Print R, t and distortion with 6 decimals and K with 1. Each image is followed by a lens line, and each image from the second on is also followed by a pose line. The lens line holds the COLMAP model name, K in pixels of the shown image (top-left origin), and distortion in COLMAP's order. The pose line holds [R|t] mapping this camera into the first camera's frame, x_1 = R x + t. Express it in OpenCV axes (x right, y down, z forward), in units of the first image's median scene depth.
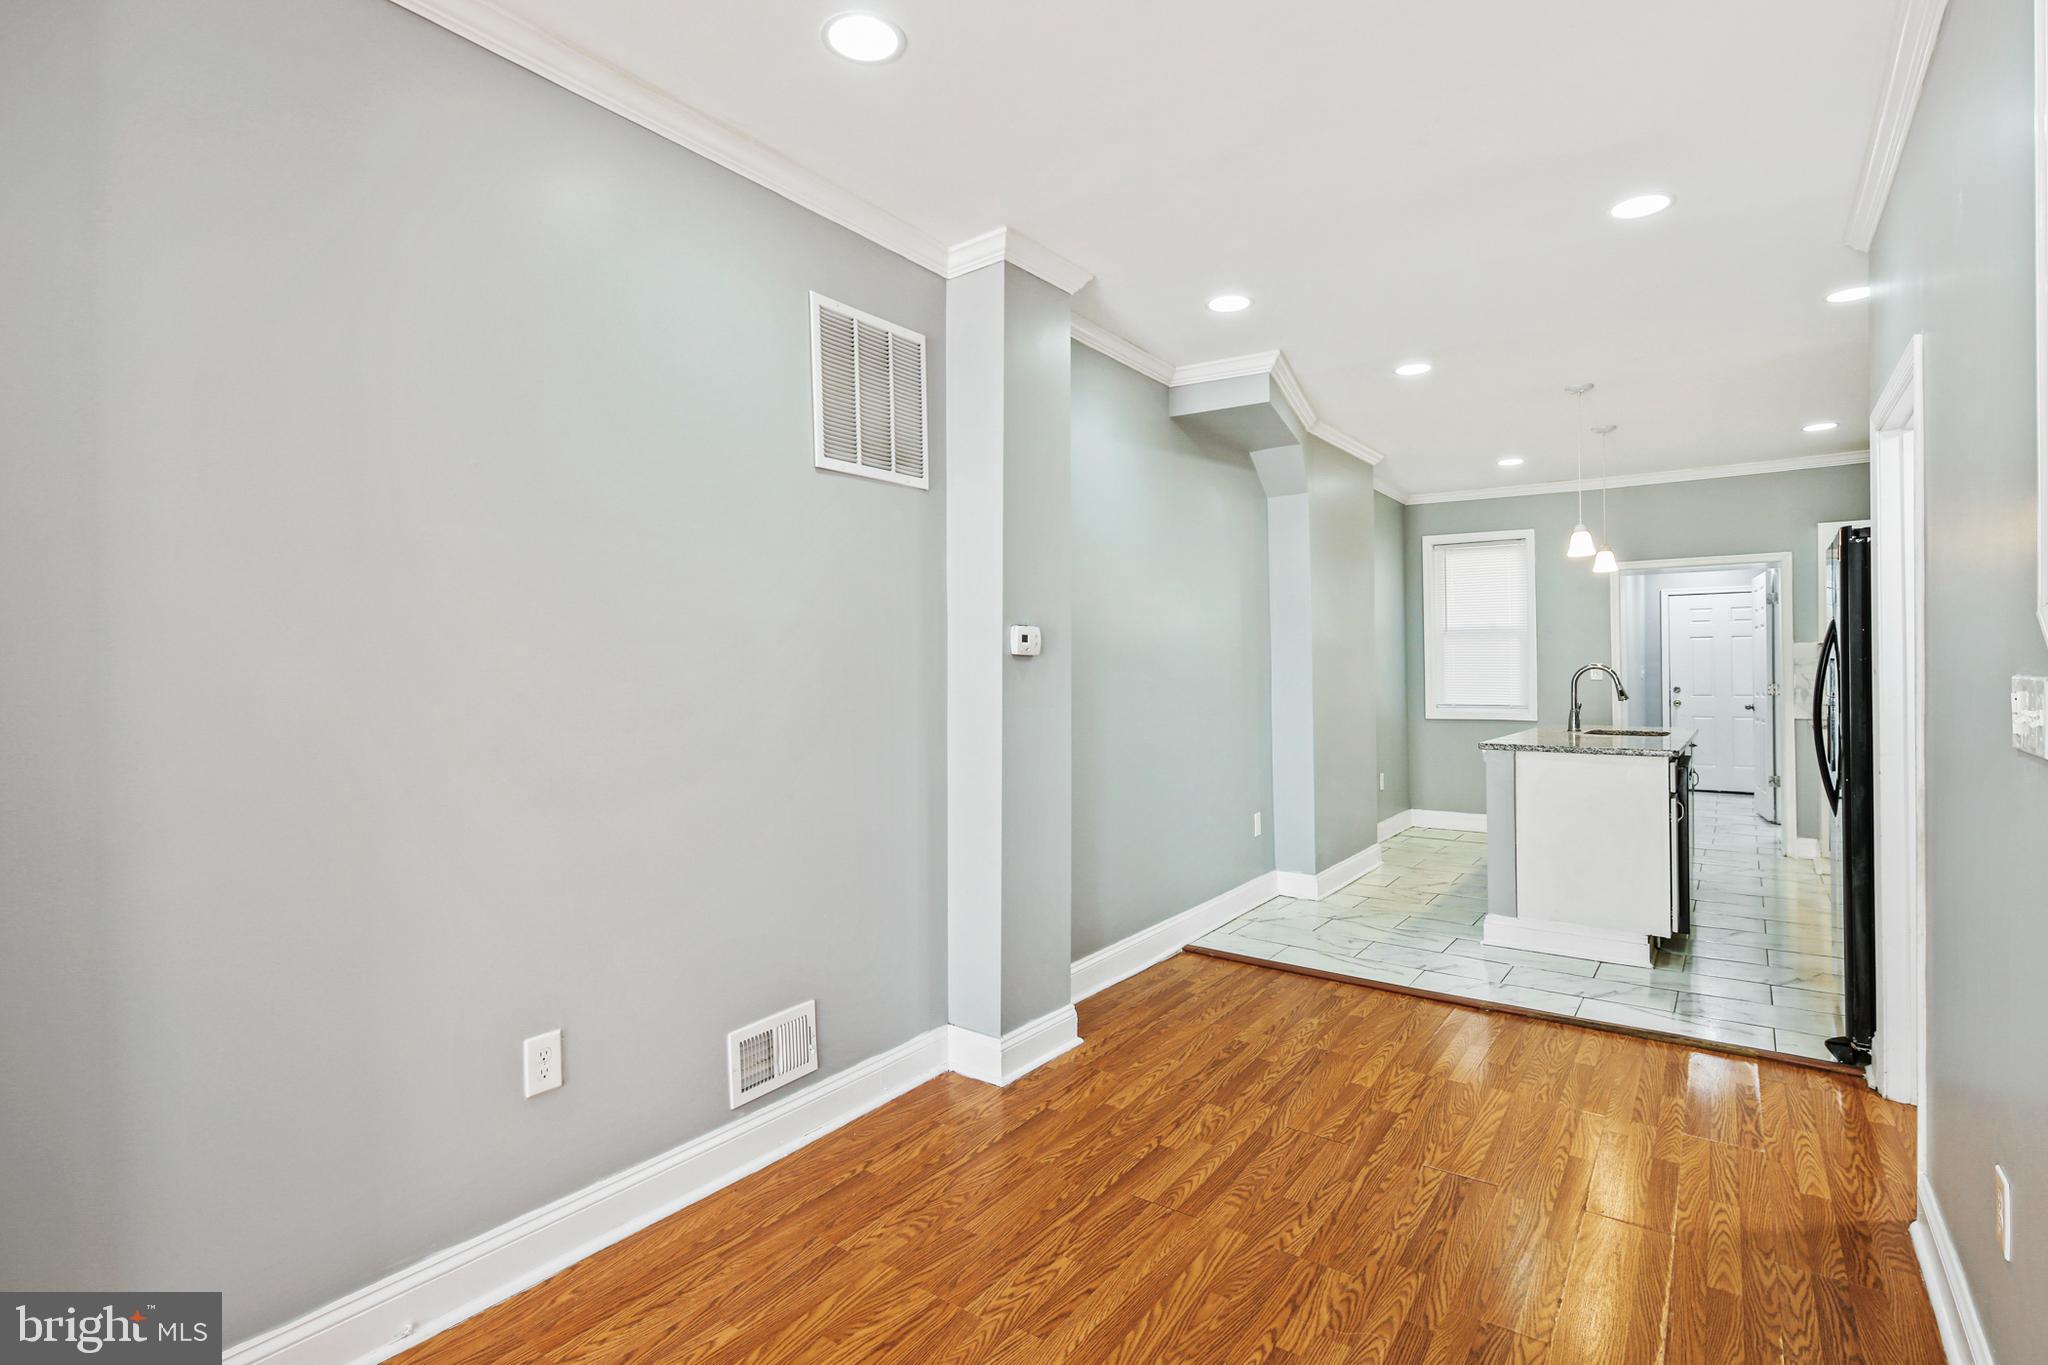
lens RADIAL K [[998.0, 0, 1026.5], [0, 998.0, 669.0], [0, 0, 1]] dist [0.000340, -0.004308]
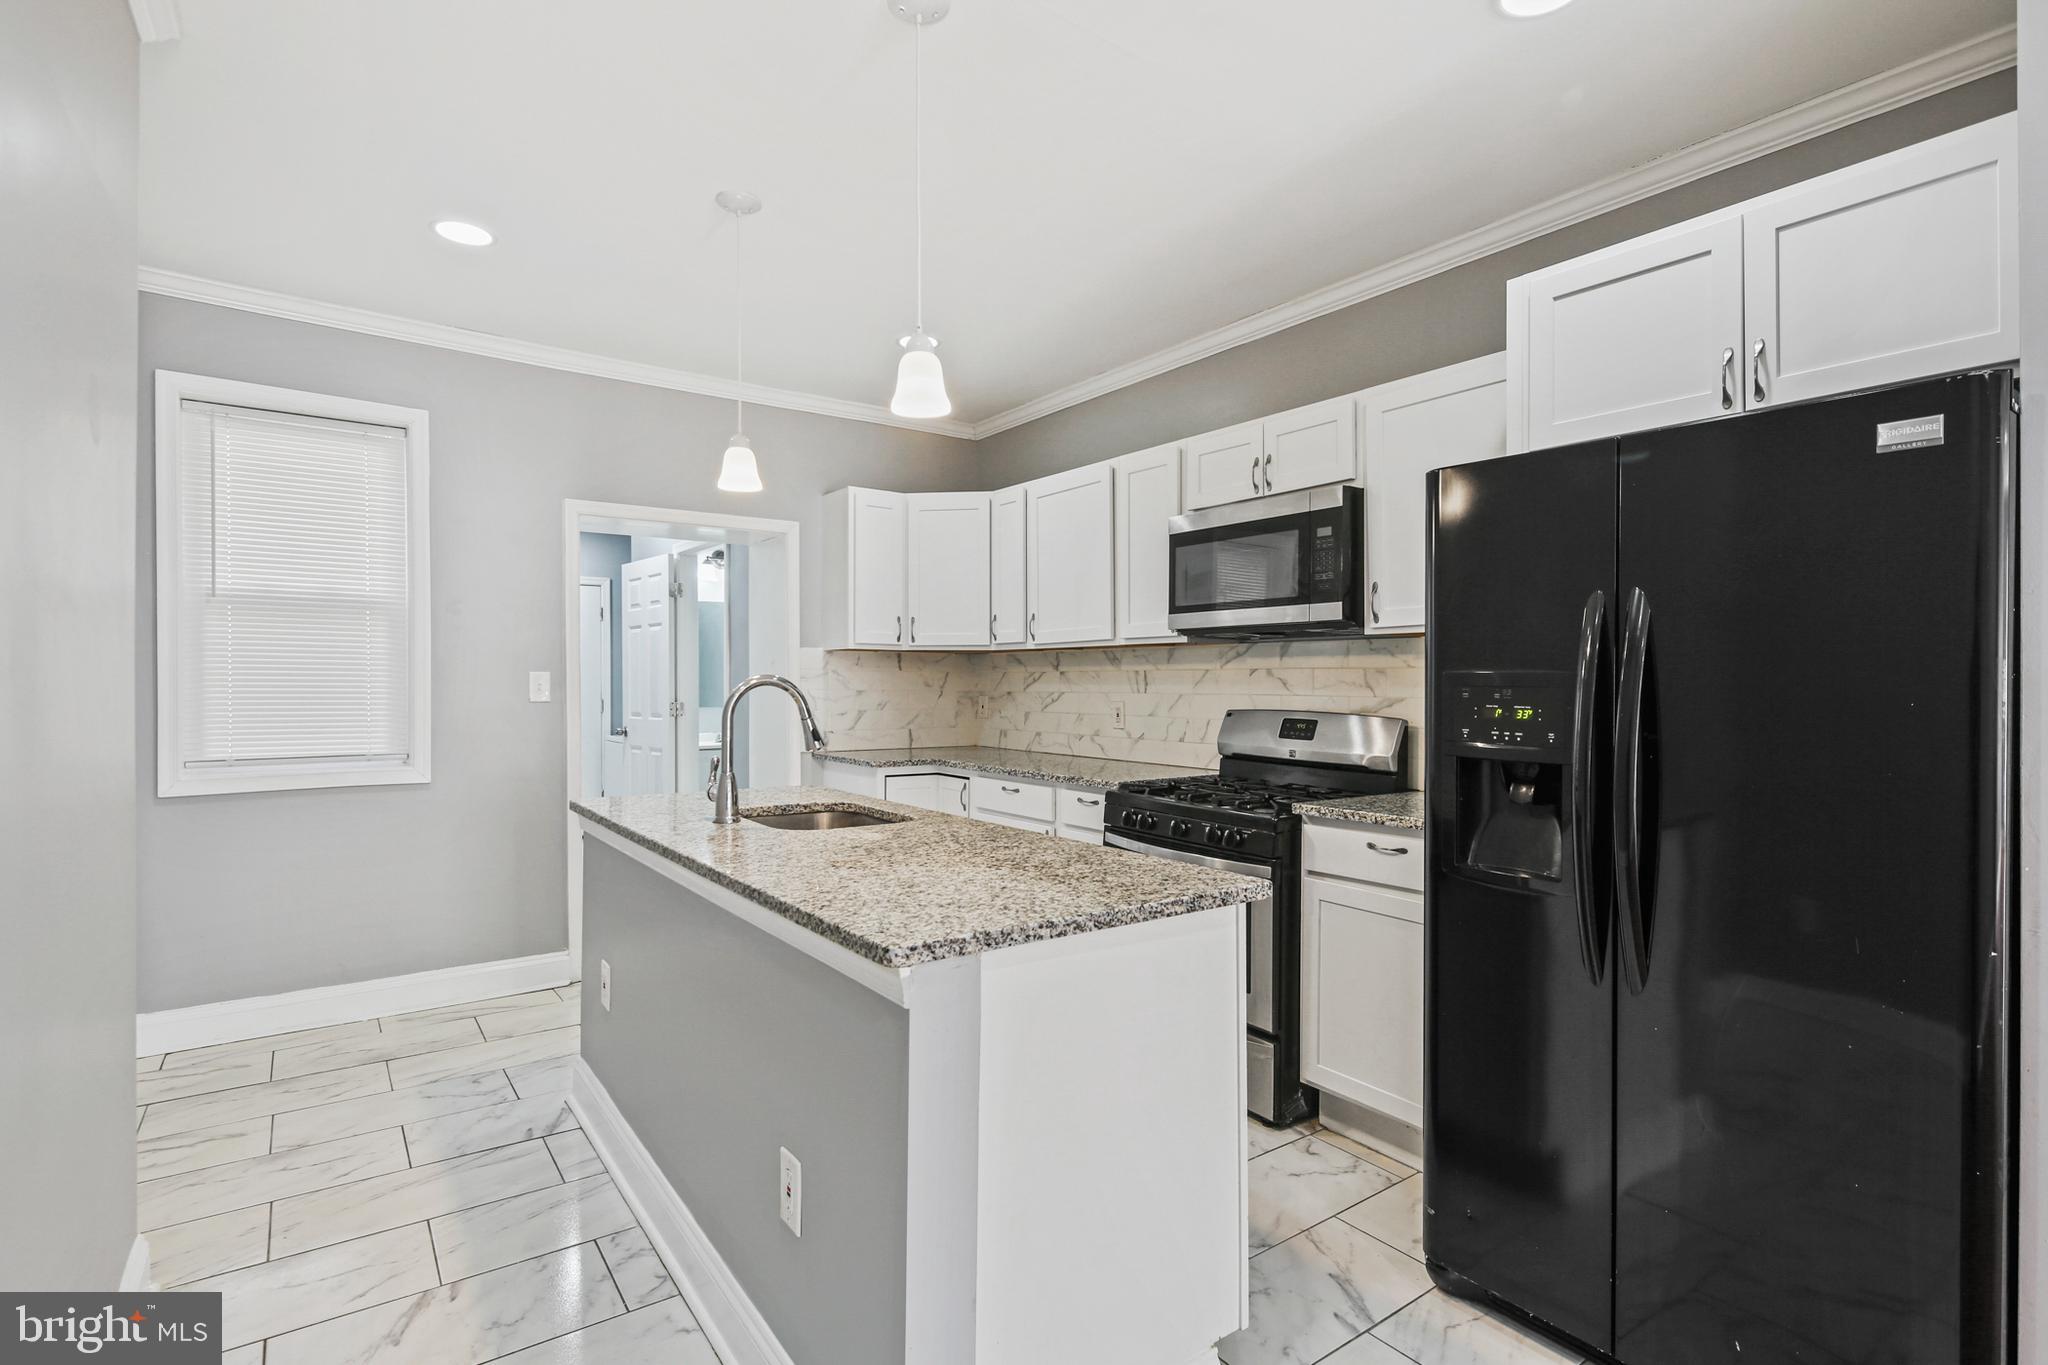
lens RADIAL K [[1010.3, 0, 1024.0], [0, 1010.3, 682.5], [0, 0, 1]] dist [0.003388, 0.000964]
pose [[0.326957, 0.006684, 0.945016, 0.128548], [-0.010596, 0.999938, -0.003407, -0.001160], [-0.944980, -0.008900, 0.327007, 0.597455]]
